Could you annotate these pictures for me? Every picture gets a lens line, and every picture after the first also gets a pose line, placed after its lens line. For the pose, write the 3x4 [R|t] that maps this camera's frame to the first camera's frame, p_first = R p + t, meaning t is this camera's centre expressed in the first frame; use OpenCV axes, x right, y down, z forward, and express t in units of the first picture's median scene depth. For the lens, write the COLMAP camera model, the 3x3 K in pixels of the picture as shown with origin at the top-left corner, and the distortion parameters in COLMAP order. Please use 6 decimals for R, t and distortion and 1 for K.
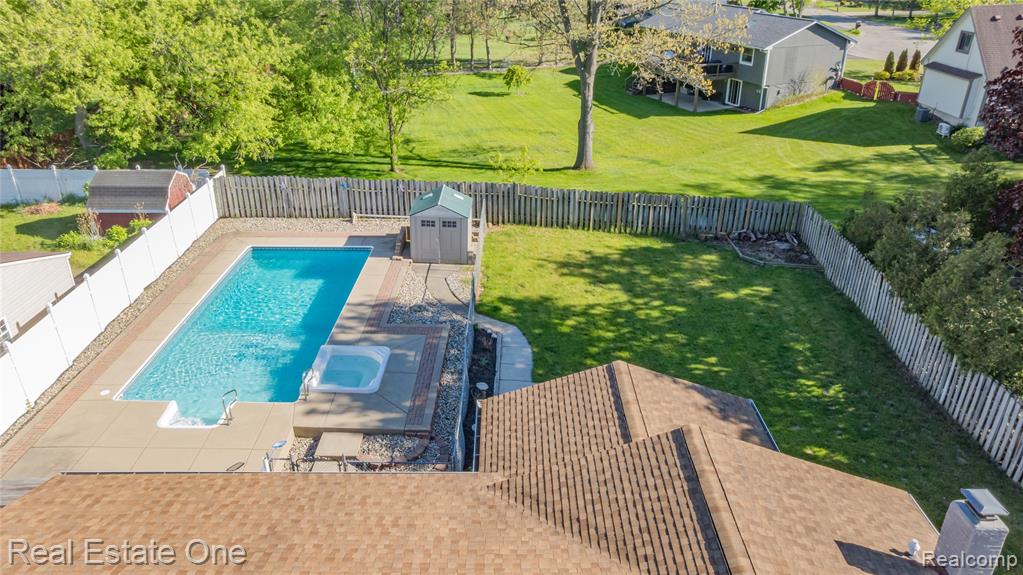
lens RADIAL K [[707.1, 0, 513.2], [0, 707.1, 289.5], [0, 0, 1]] dist [-0.001317, 0.007560]
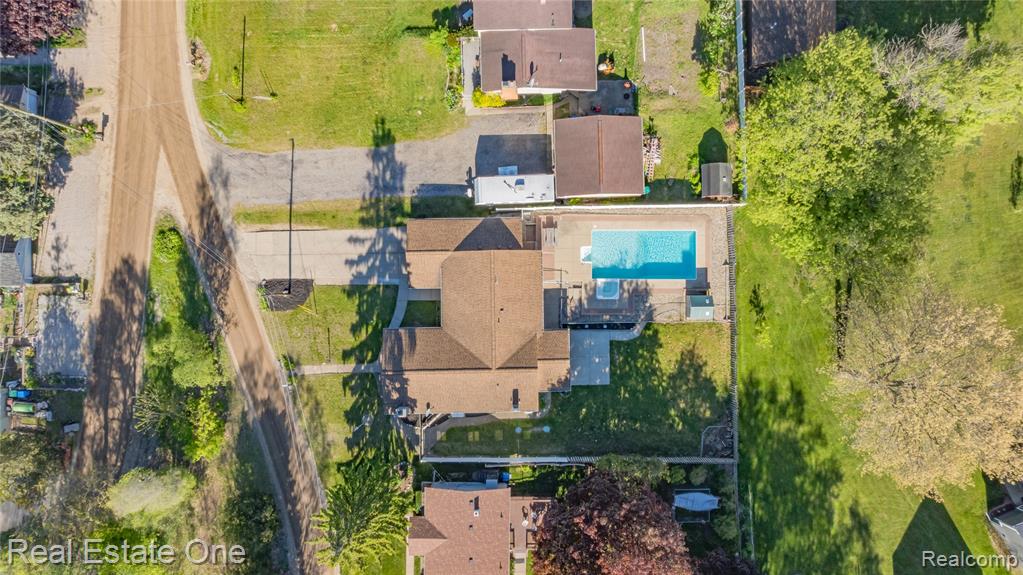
lens RADIAL K [[707.1, 0, 512.2], [0, 707.1, 285.3], [0, 0, 1]] dist [-0.001317, 0.007560]
pose [[0.017635, 0.999715, -0.016066, -0.150837], [-0.439257, 0.022181, 0.898088, -2.122633], [0.898188, -0.008781, 0.439523, -0.739273]]
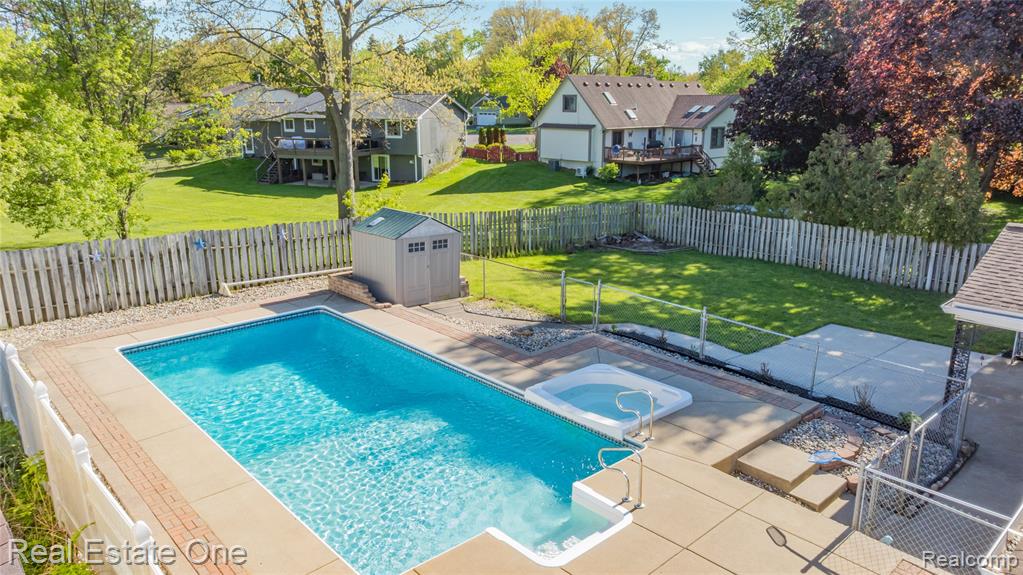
lens RADIAL K [[707.1, 0, 511.1], [0, 707.1, 287.4], [0, 0, 1]] dist [-0.001317, 0.007560]
pose [[0.734184, -0.179838, 0.654700, -0.512854], [0.302852, 0.949780, -0.078727, 0.030157], [-0.607663, 0.256077, 0.751778, 0.399533]]
